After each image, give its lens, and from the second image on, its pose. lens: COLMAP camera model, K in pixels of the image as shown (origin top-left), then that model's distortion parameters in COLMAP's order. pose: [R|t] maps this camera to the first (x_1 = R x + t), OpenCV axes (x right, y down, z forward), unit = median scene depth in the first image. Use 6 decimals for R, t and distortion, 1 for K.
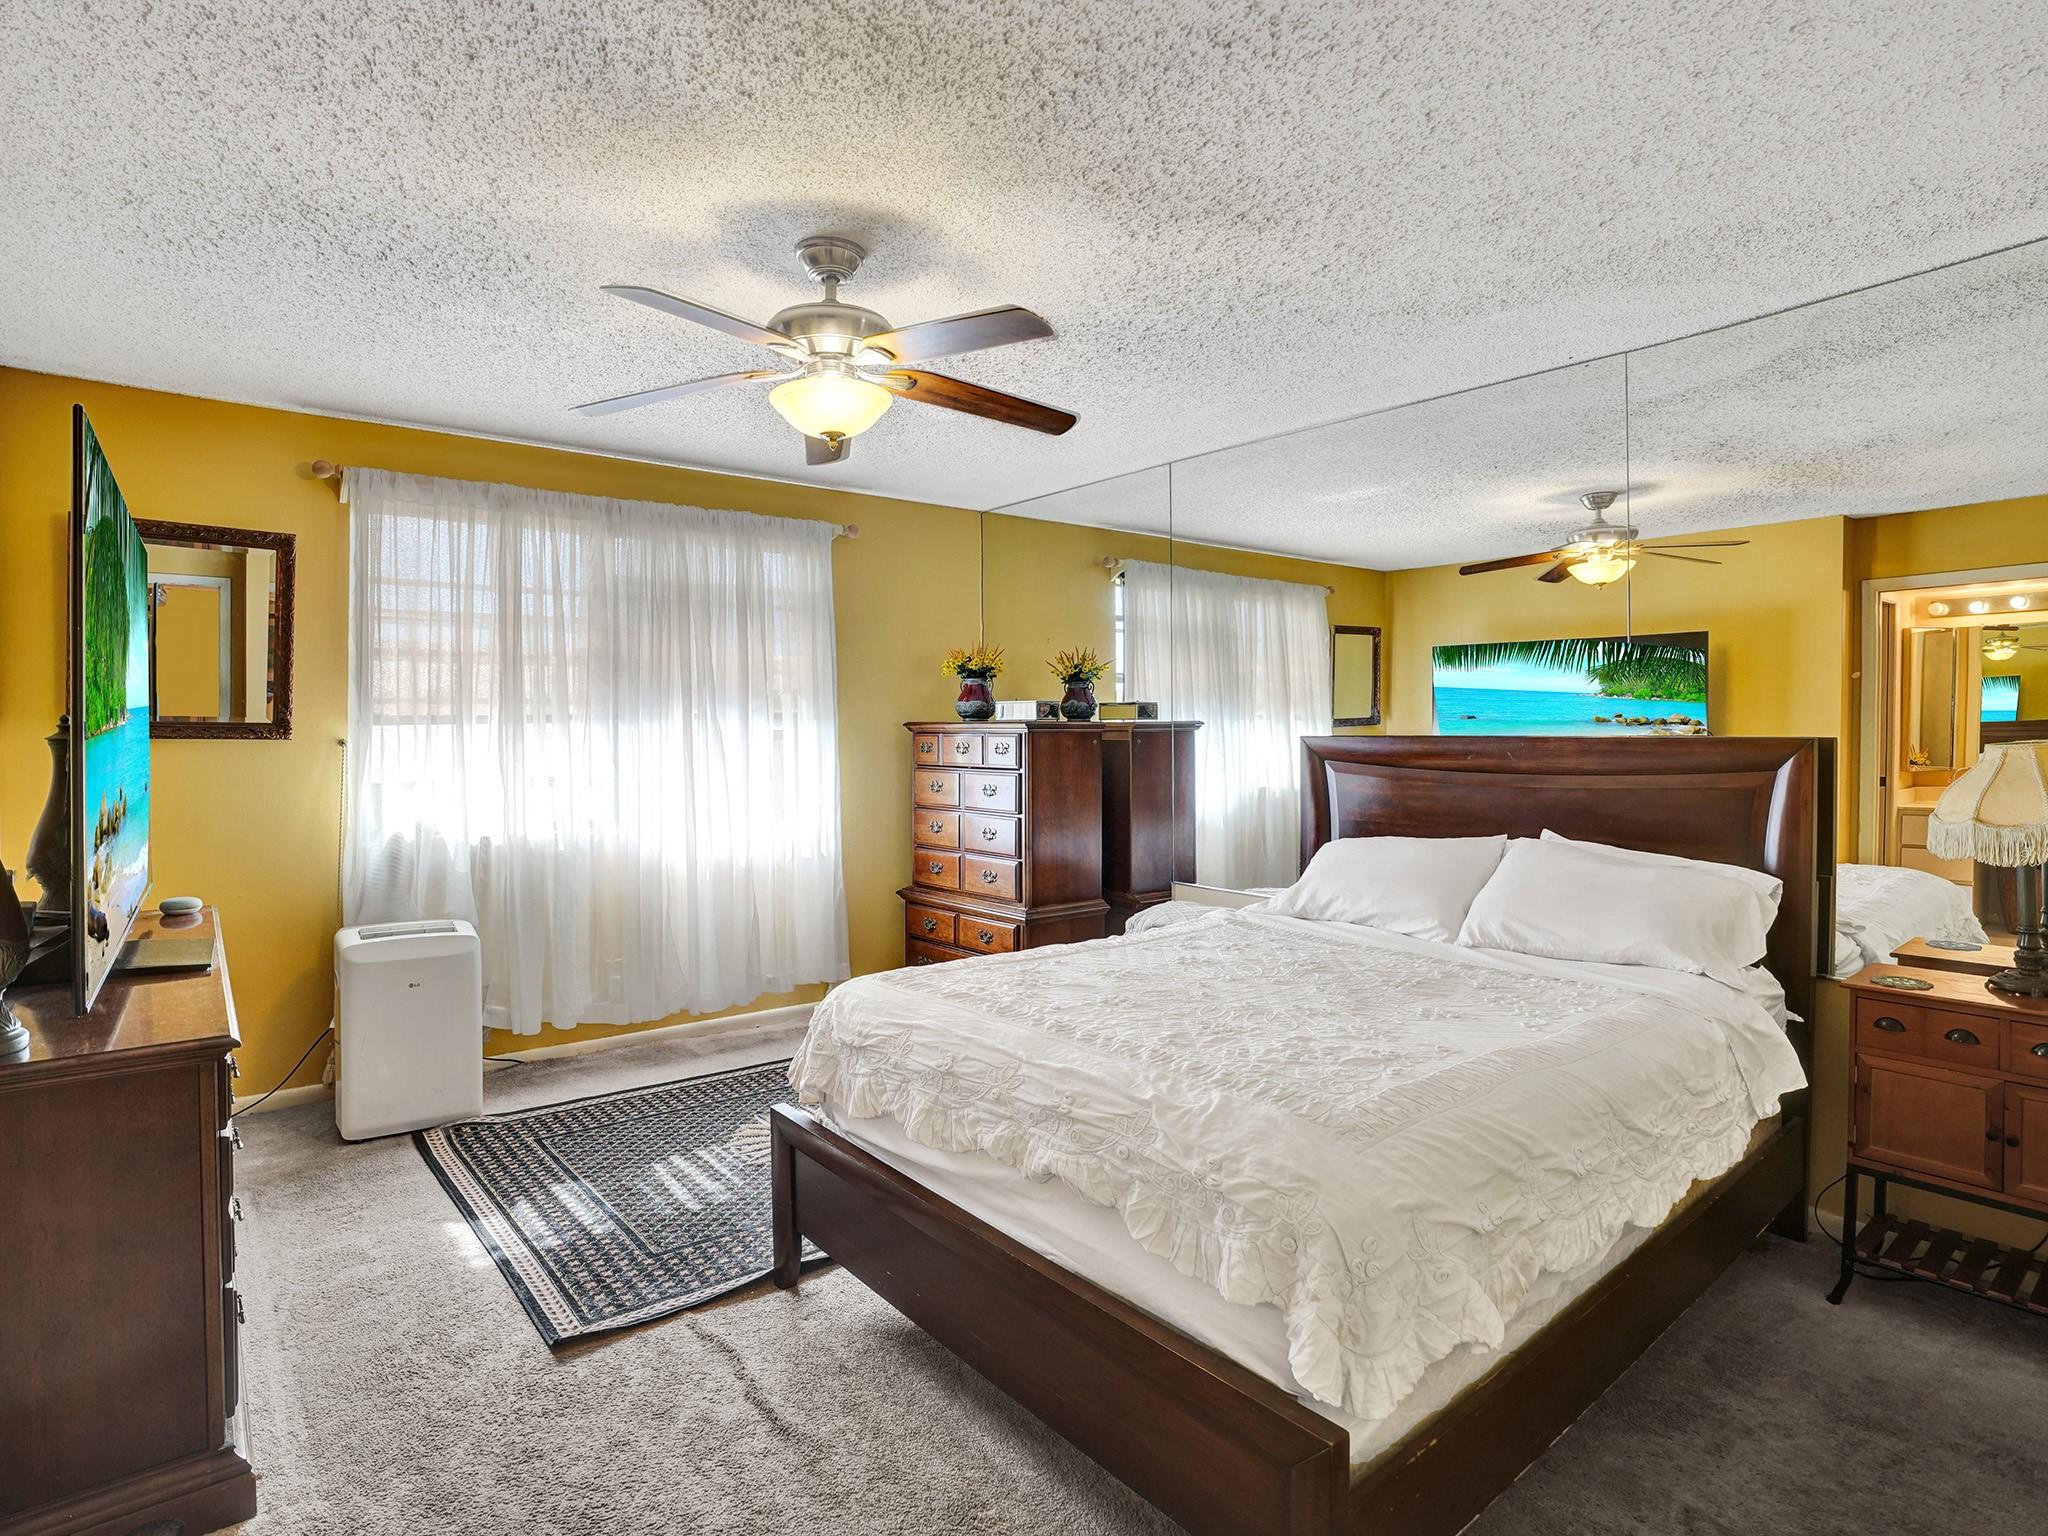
lens RADIAL K [[1069.3, 0, 1023.6], [0, 1069.3, 762.9], [0, 0, 1]] dist [-0.068483, 0.025679]
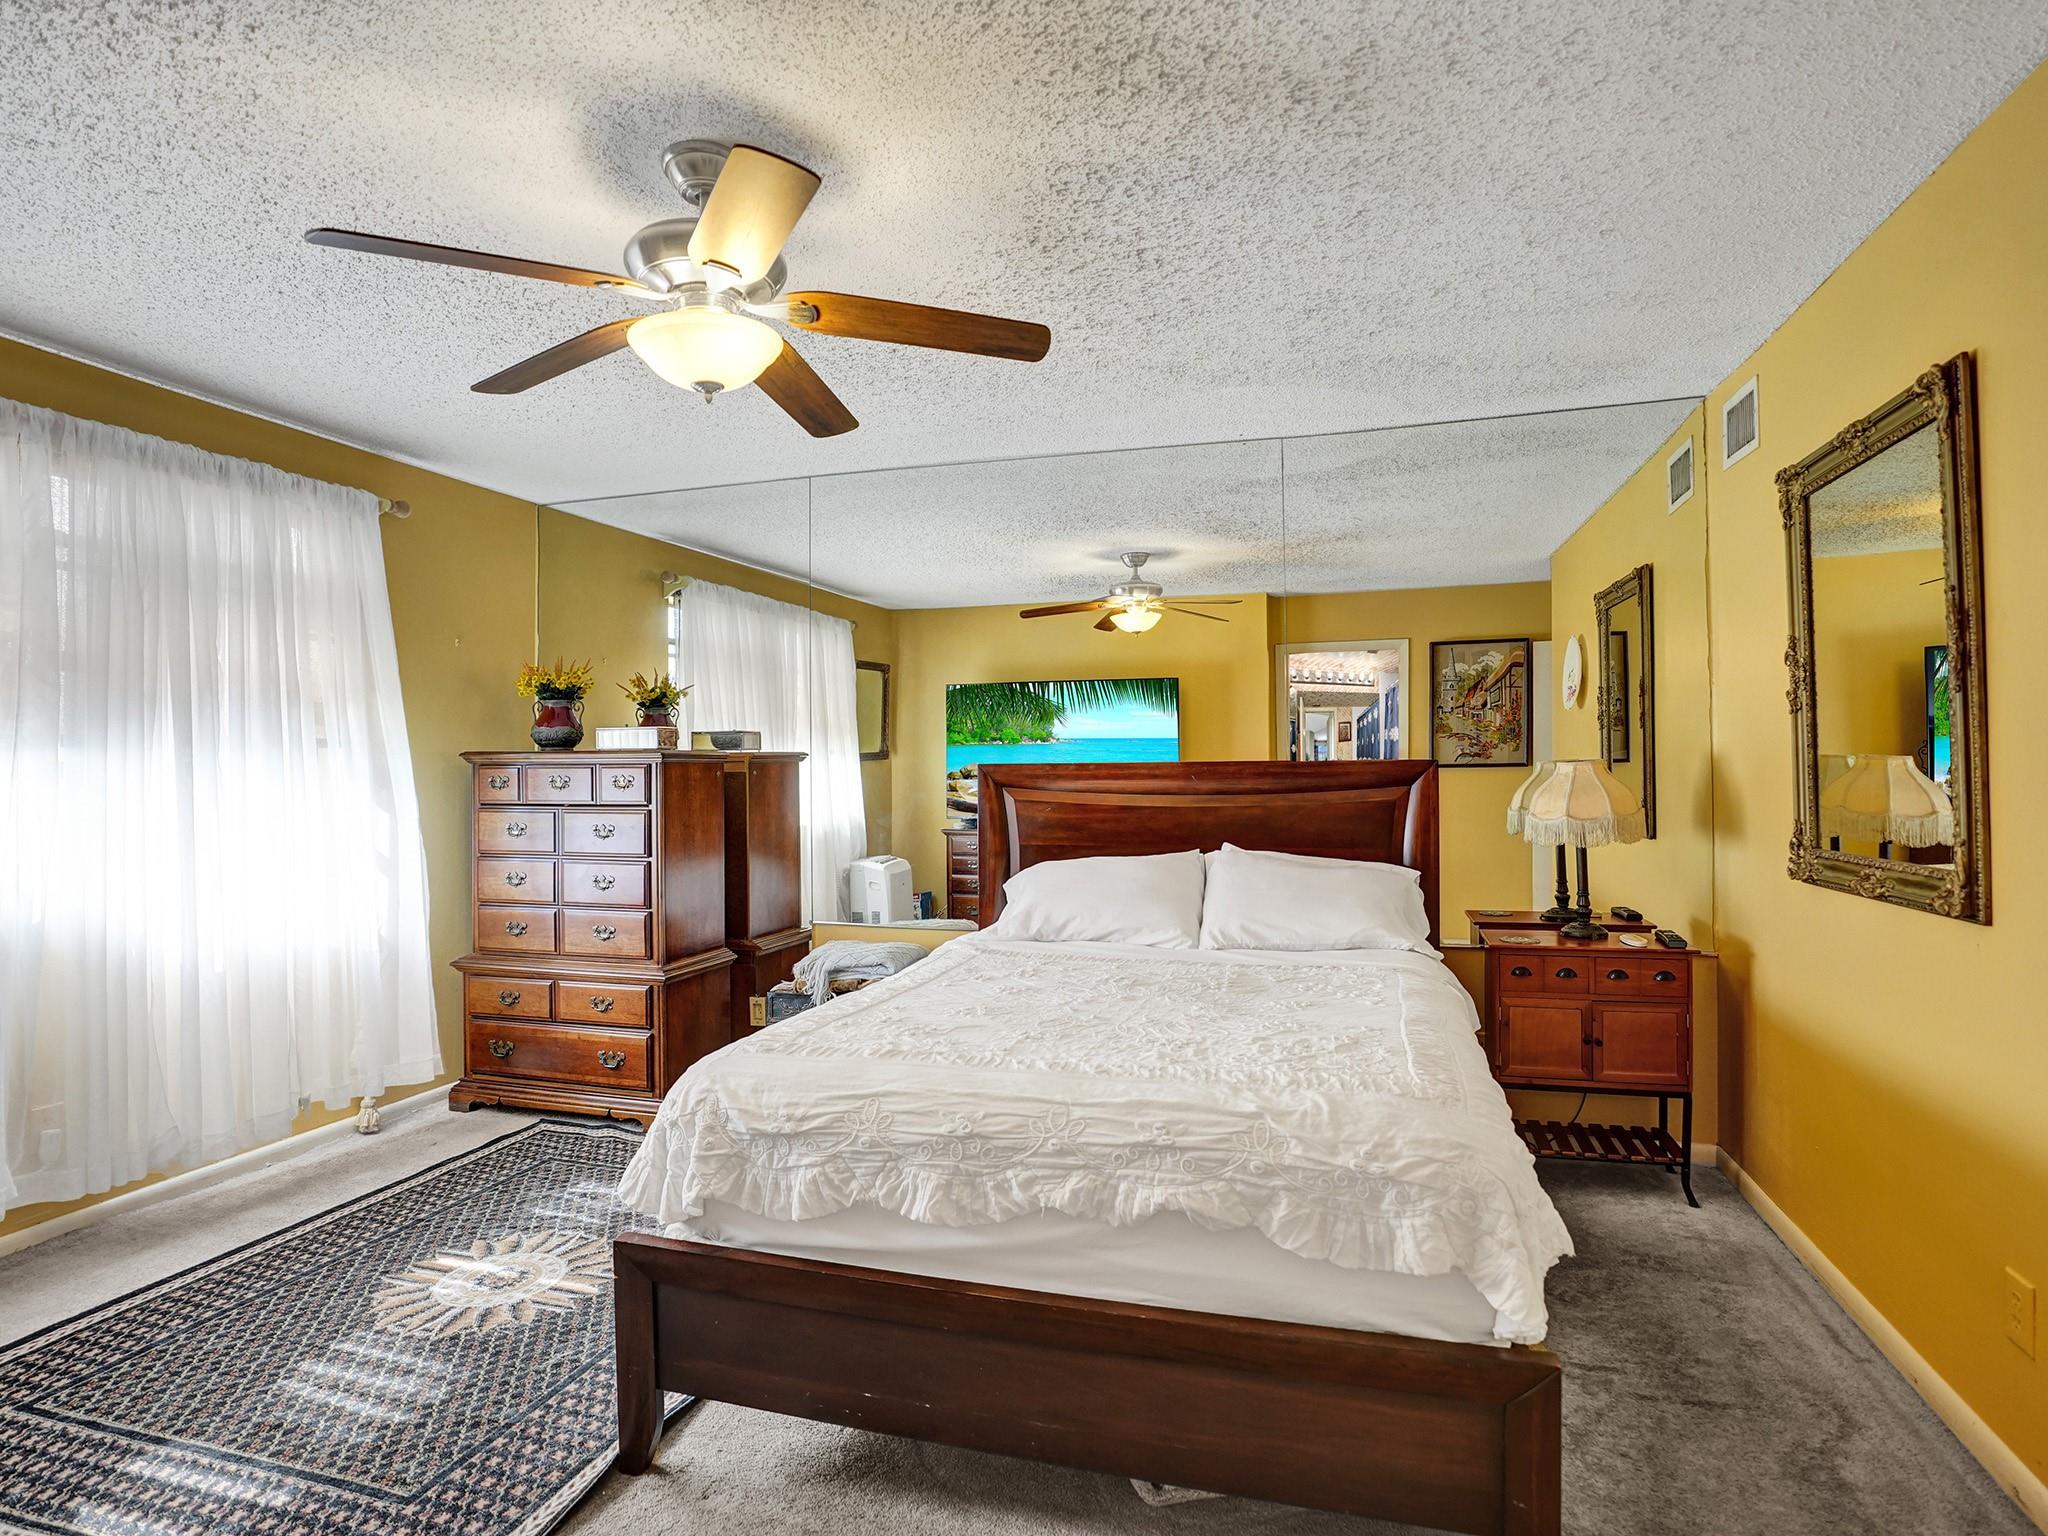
lens RADIAL K [[1089.7, 0, 1024.0], [0, 1089.7, 768.0], [0, 0, 1]] dist [-0.072005, 0.027800]
pose [[0.824971, -0.003010, 0.565167, -0.286981], [0.022322, 0.999379, -0.027261, 0.007533], [-0.564734, 0.035105, 0.824526, 0.123730]]
